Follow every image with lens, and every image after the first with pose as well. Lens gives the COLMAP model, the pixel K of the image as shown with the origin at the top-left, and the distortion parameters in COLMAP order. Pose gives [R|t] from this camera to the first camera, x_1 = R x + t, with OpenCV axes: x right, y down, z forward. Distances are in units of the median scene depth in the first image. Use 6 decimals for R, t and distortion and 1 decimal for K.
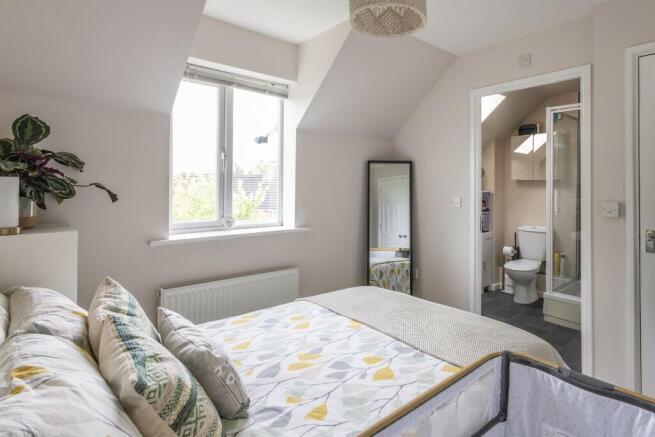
lens RADIAL K [[367.9, 0, 379.0], [0, 367.9, 180.6], [0, 0, 1]] dist [0.016266, 0.000025]
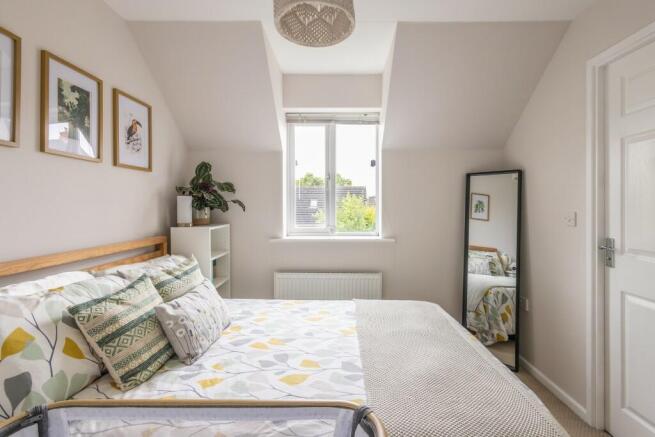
lens RADIAL K [[307.7, 0, 335.0], [0, 307.7, 204.0], [0, 0, 1]] dist [0.003195, -0.000187]
pose [[0.712087, -0.011395, -0.701998, 0.588125], [0.014347, 0.999896, -0.001677, 0.042324], [0.701944, -0.008877, 0.712177, 0.413609]]
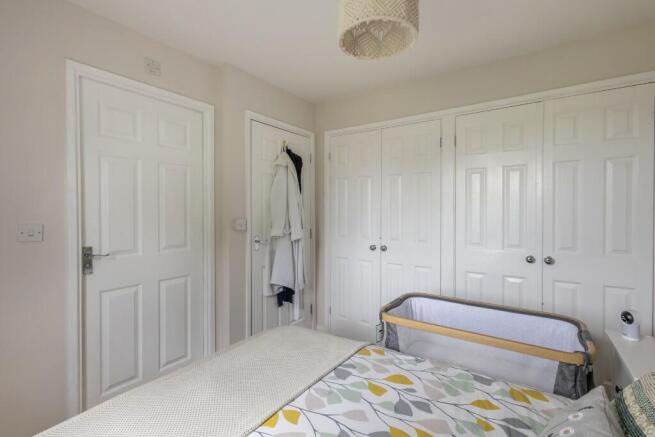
lens RADIAL K [[311.4, 0, 324.6], [0, 311.4, 206.4], [0, 0, 1]] dist [-0.000050, -0.000213]
pose [[-0.199704, -0.012884, 0.979772, -0.713598], [-0.012082, 0.999870, 0.010685, 0.006783], [-0.979782, -0.009704, -0.199833, 1.199171]]
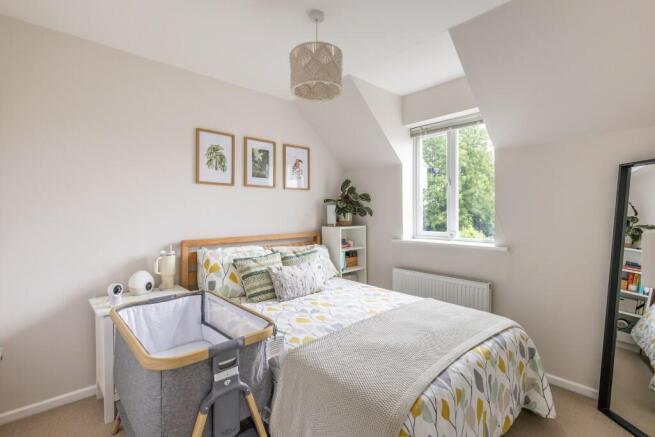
lens RADIAL K [[303.2, 0, 315.5], [0, 303.2, 210.2], [0, 0, 1]] dist [0.003091, 0.000282]
pose [[-0.053366, -0.013057, -0.998490, 1.146233], [0.020147, 0.999697, -0.014150, 0.054481], [0.998372, -0.020872, -0.053087, 0.973007]]
